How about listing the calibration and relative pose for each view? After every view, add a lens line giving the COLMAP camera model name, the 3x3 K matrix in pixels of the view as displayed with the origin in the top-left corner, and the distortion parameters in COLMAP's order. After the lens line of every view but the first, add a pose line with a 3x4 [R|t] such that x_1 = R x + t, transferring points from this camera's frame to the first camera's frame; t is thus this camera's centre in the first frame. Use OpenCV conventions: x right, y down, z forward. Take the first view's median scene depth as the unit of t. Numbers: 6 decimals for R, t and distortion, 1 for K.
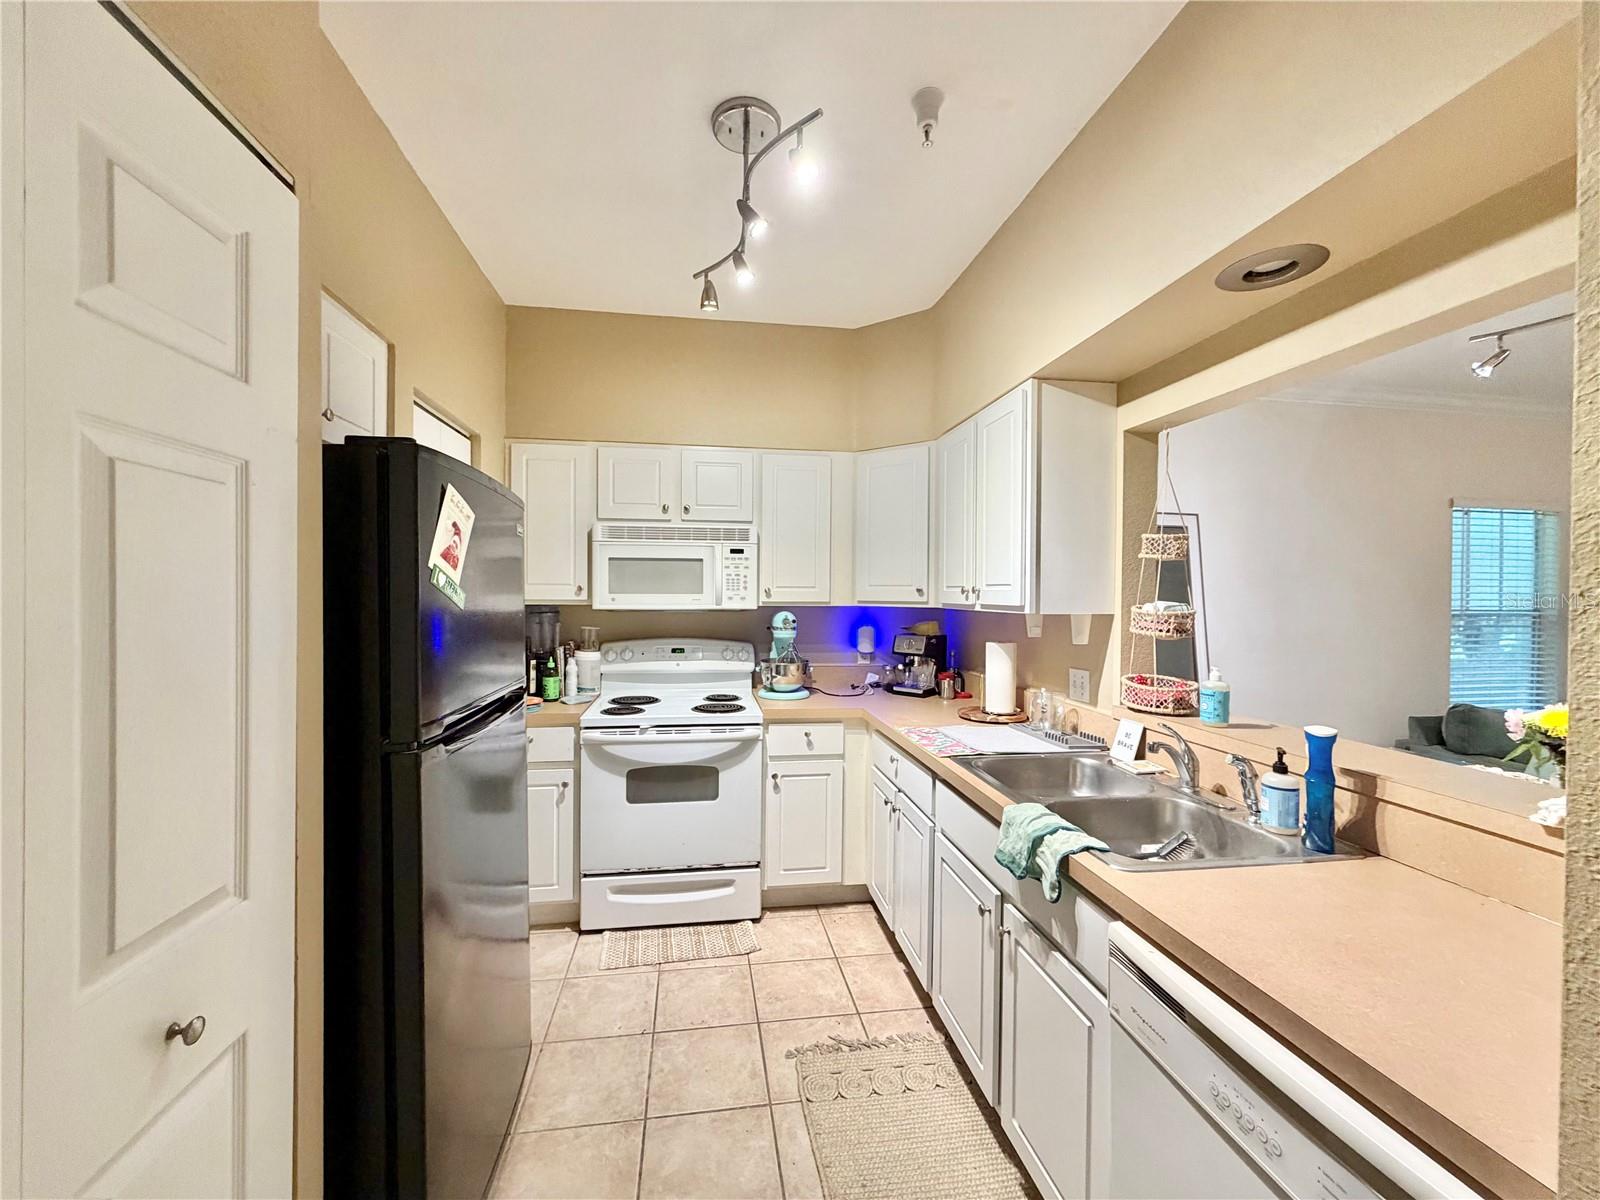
lens RADIAL K [[640.5, 0, 793.2], [0, 640.5, 600.2], [0, 0, 1]] dist [0.000092, 0.000114]
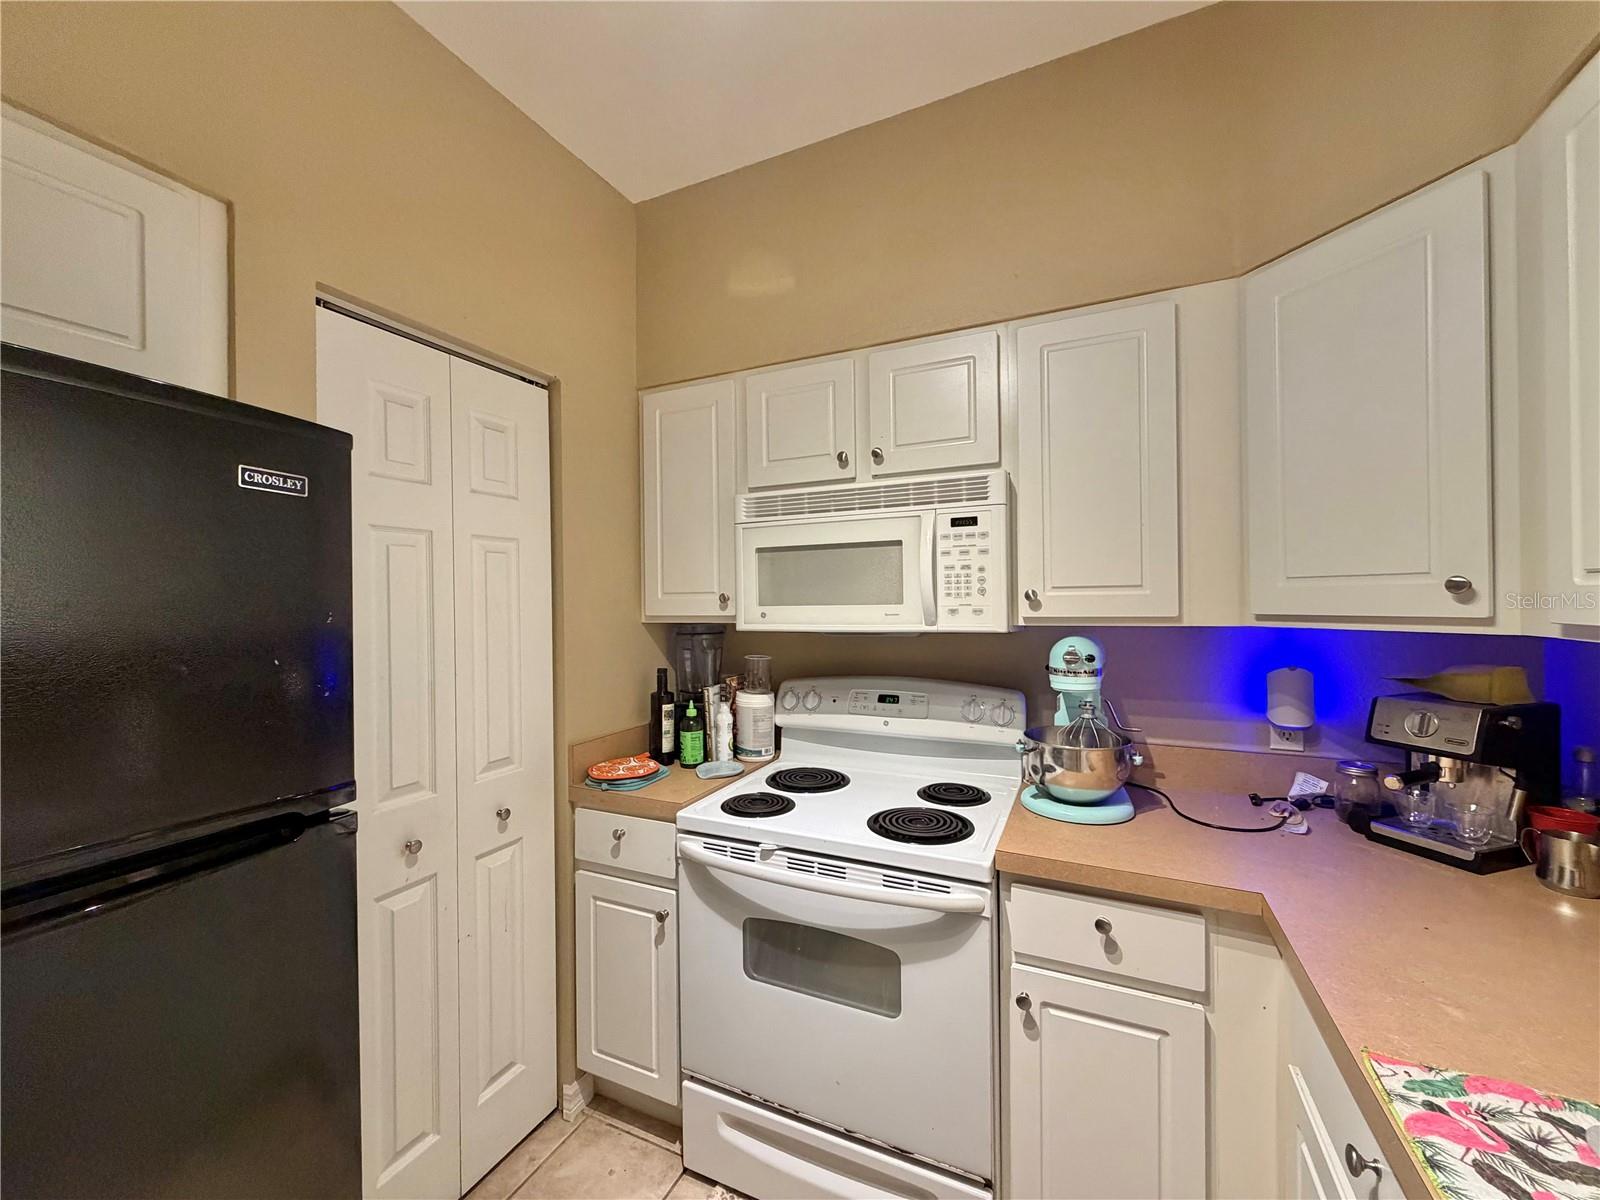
lens RADIAL K [[640.5, 0, 793.2], [0, 640.5, 600.2], [0, 0, 1]] dist [0.000092, 0.000114]
pose [[0.829739, -0.017211, -0.557886, 0.090957], [0.011438, 0.999839, -0.013833, -0.006837], [0.558034, 0.005096, 0.829803, 0.508830]]
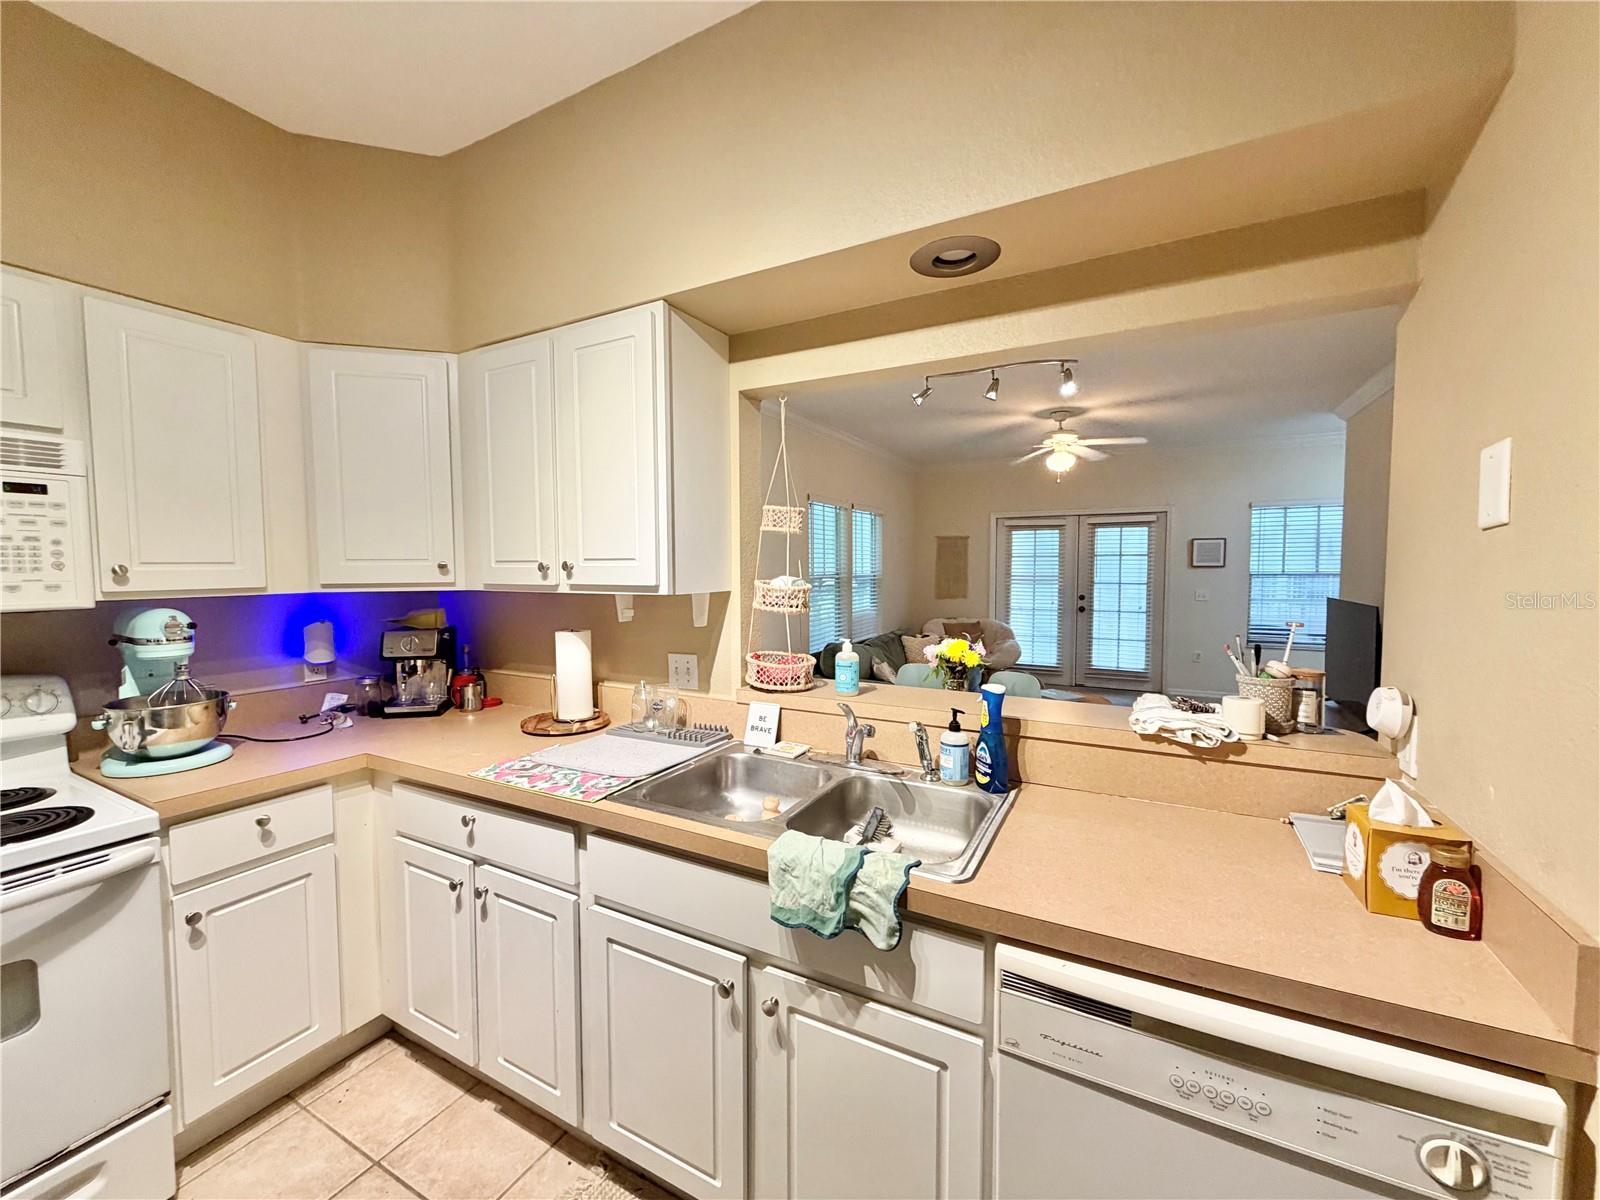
lens RADIAL K [[640.5, 0, 793.2], [0, 640.5, 600.2], [0, 0, 1]] dist [0.000092, 0.000114]
pose [[0.602460, -0.054605, 0.796279, -0.133136], [0.018177, 0.998337, 0.054709, -0.009990], [-0.797942, -0.018486, 0.602451, 0.274485]]
